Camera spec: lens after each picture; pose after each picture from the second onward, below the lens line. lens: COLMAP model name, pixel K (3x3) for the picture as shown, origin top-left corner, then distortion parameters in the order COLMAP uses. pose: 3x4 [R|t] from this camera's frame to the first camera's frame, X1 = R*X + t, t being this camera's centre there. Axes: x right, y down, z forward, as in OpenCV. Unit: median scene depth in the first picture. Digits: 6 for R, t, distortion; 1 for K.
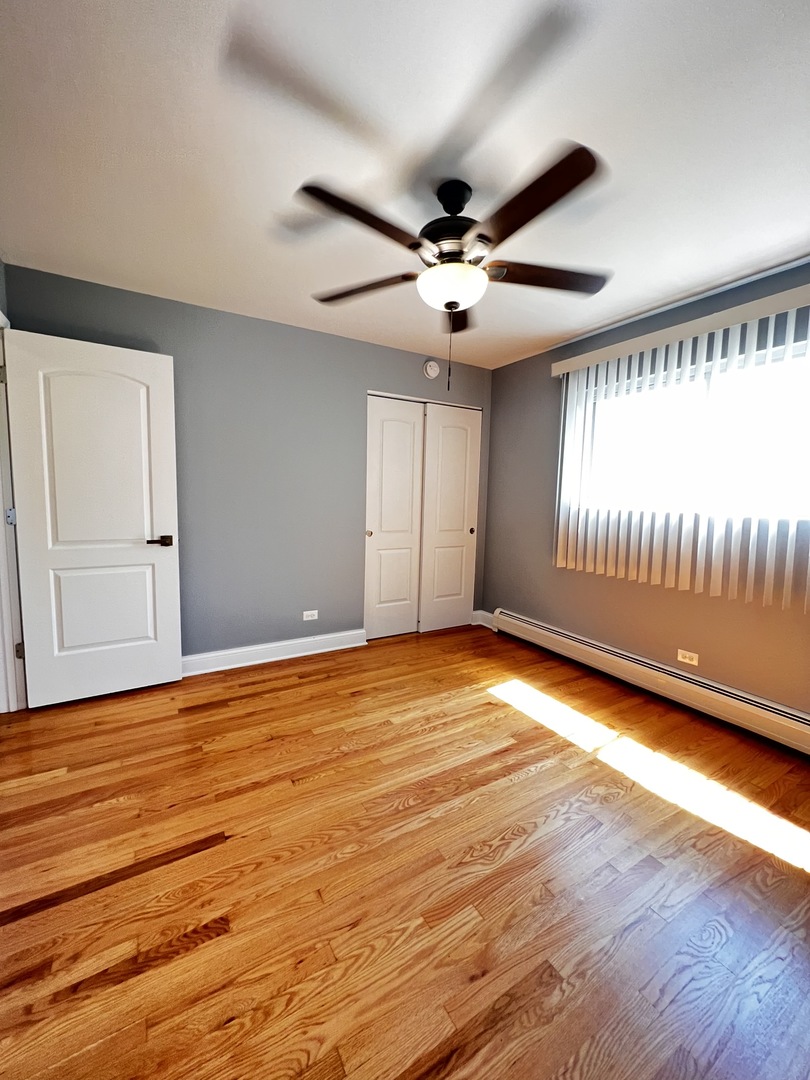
lens RADIAL K [[432.0, 0, 406.9], [0, 432.0, 534.7], [0, 0, 1]] dist [0.001960, -0.000029]
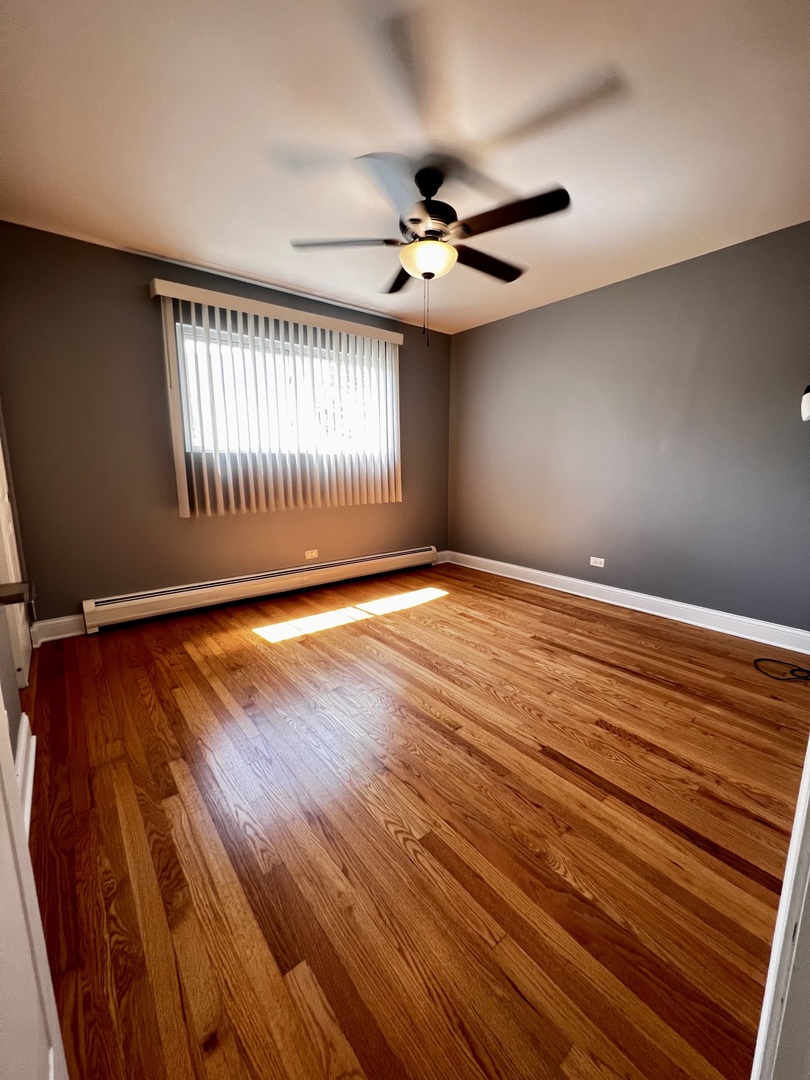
lens RADIAL K [[432.0, 0, 406.0], [0, 432.0, 538.2], [0, 0, 1]] dist [0.001960, -0.000029]
pose [[-0.137217, -0.191599, 0.971834, -1.165137], [0.091754, 0.974437, 0.205068, -0.057657], [-0.986282, 0.117309, -0.116129, 1.235335]]
